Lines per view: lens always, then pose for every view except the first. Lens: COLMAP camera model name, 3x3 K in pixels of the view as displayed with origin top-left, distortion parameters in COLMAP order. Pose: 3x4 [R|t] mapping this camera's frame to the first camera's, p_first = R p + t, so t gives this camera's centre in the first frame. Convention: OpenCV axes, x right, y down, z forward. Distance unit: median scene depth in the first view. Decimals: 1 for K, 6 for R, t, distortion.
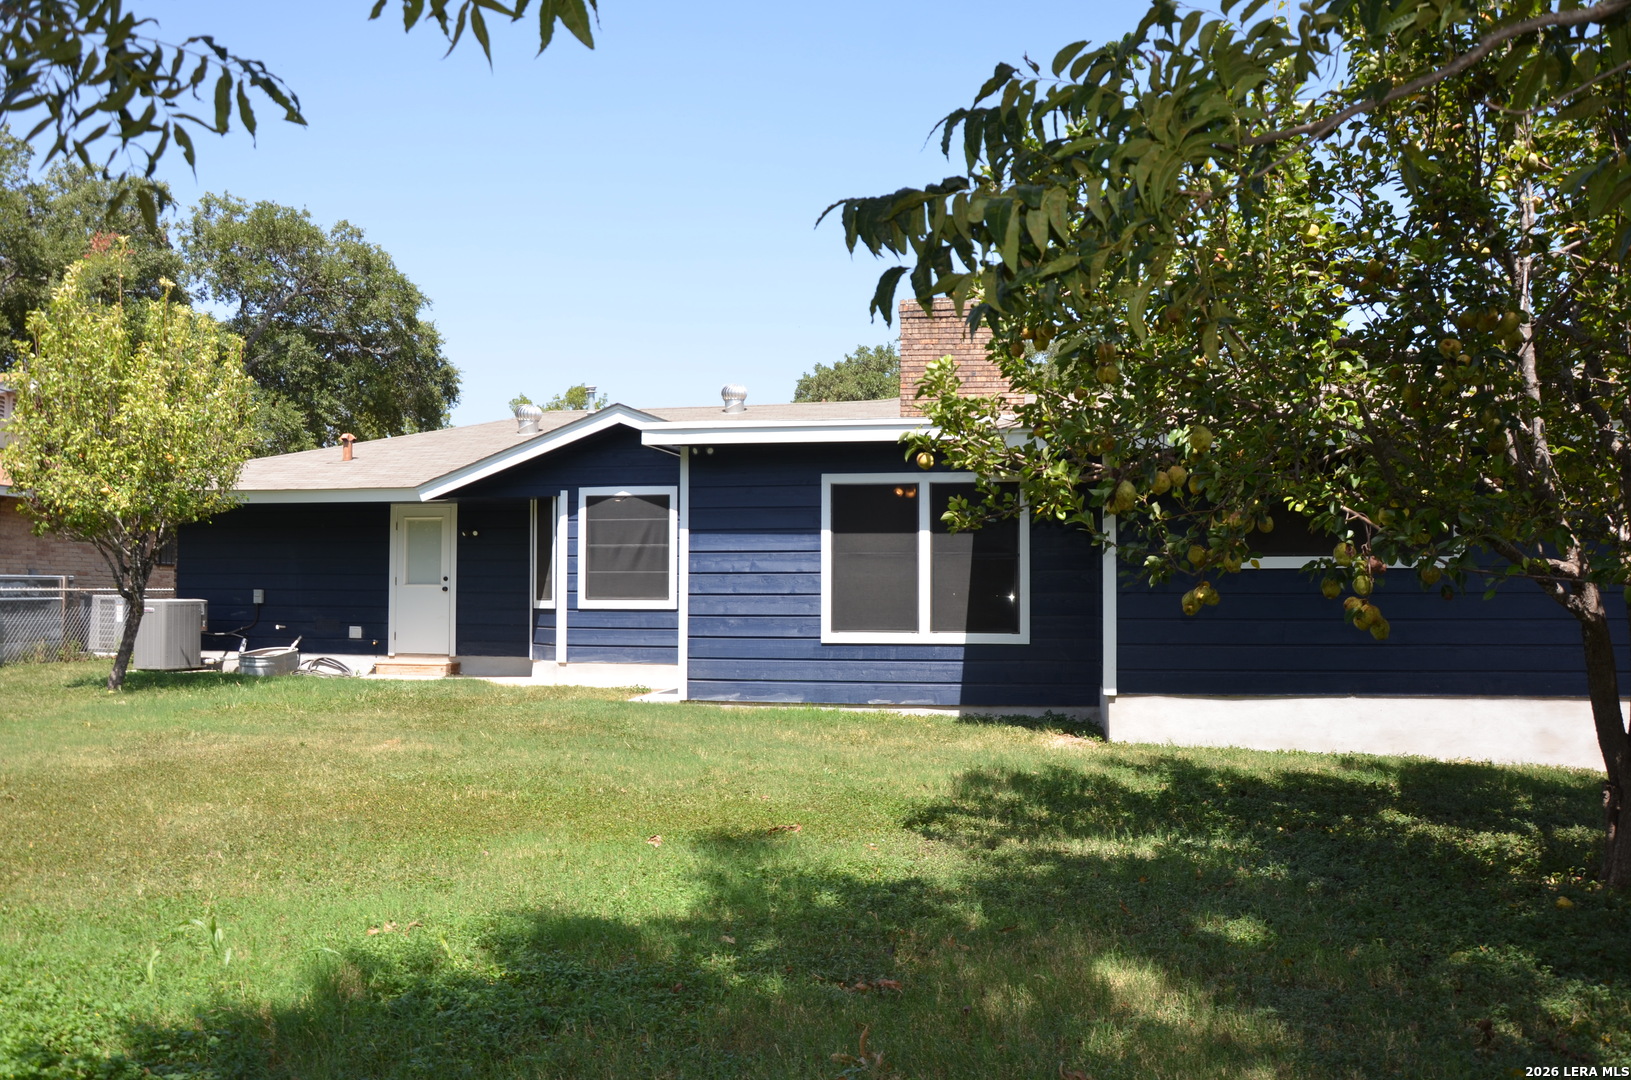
lens RADIAL K [[1303.0, 0, 811.1], [0, 1303.0, 546.9], [0, 0, 1]] dist [-0.163230, 0.151966]
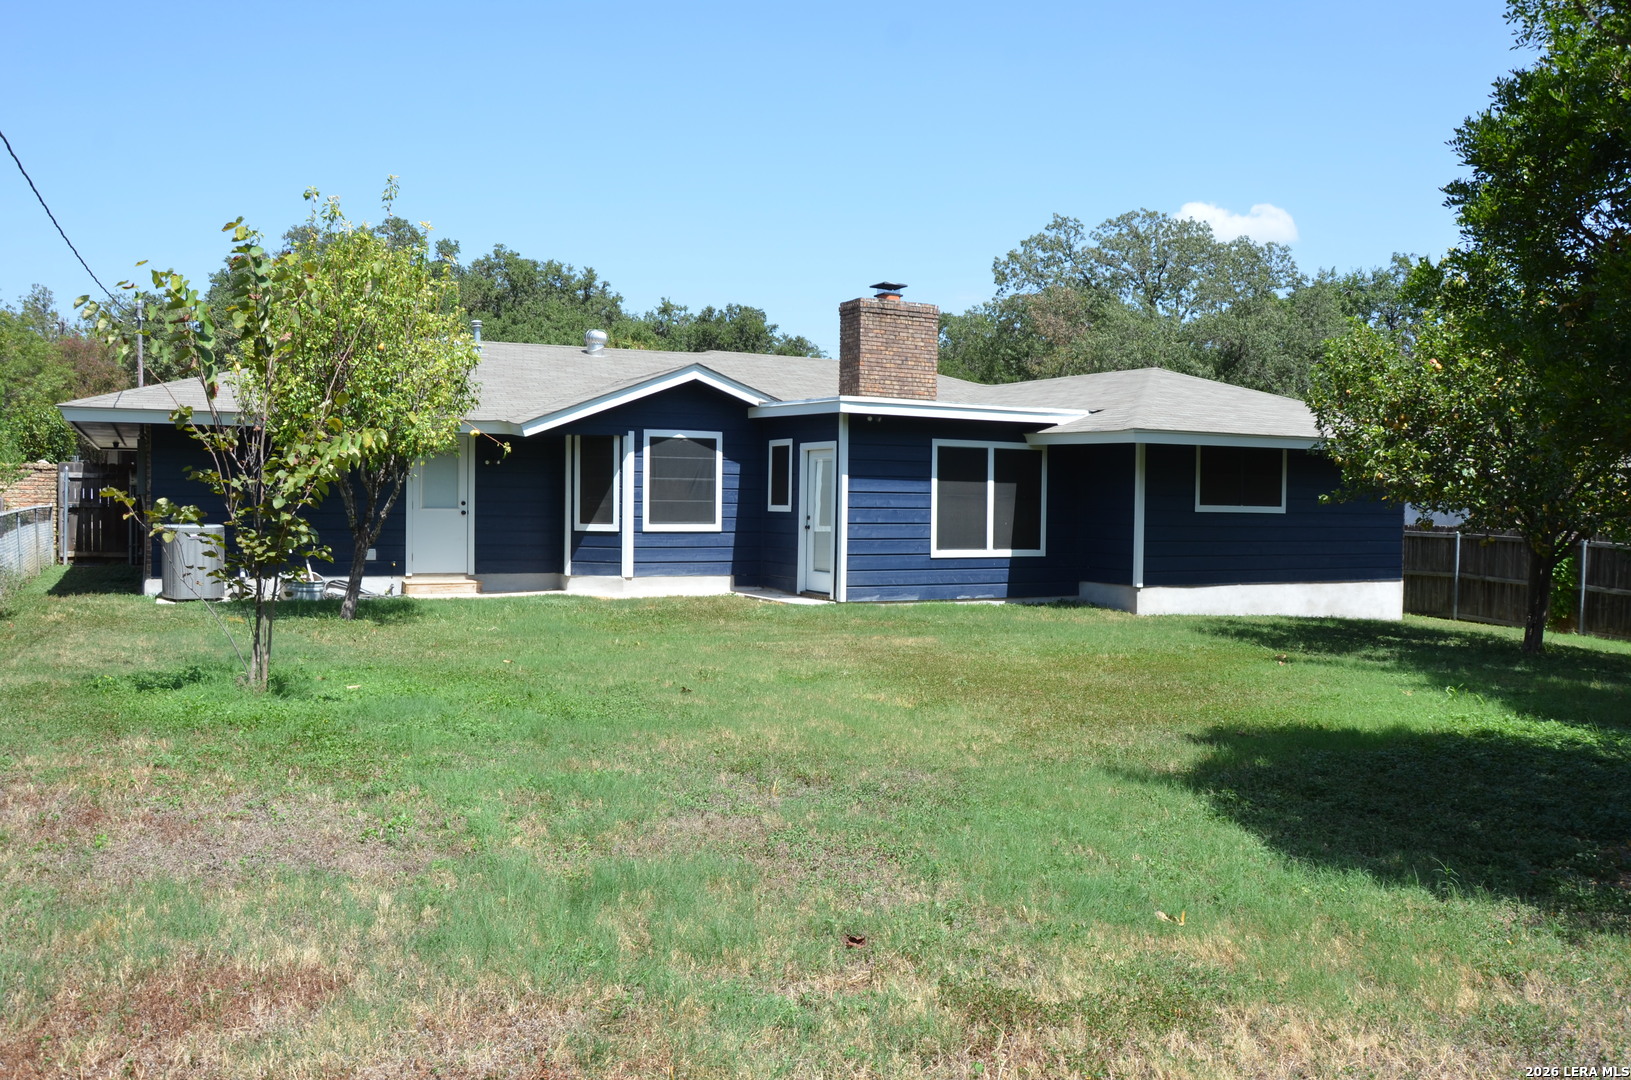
lens RADIAL K [[1303.0, 0, 811.1], [0, 1303.0, 546.9], [0, 0, 1]] dist [-0.163230, 0.151966]
pose [[0.792321, -0.012908, 0.609968, -0.791372], [-0.034887, 0.997182, 0.066420, -0.022894], [-0.609107, -0.073906, 0.789637, -0.034991]]
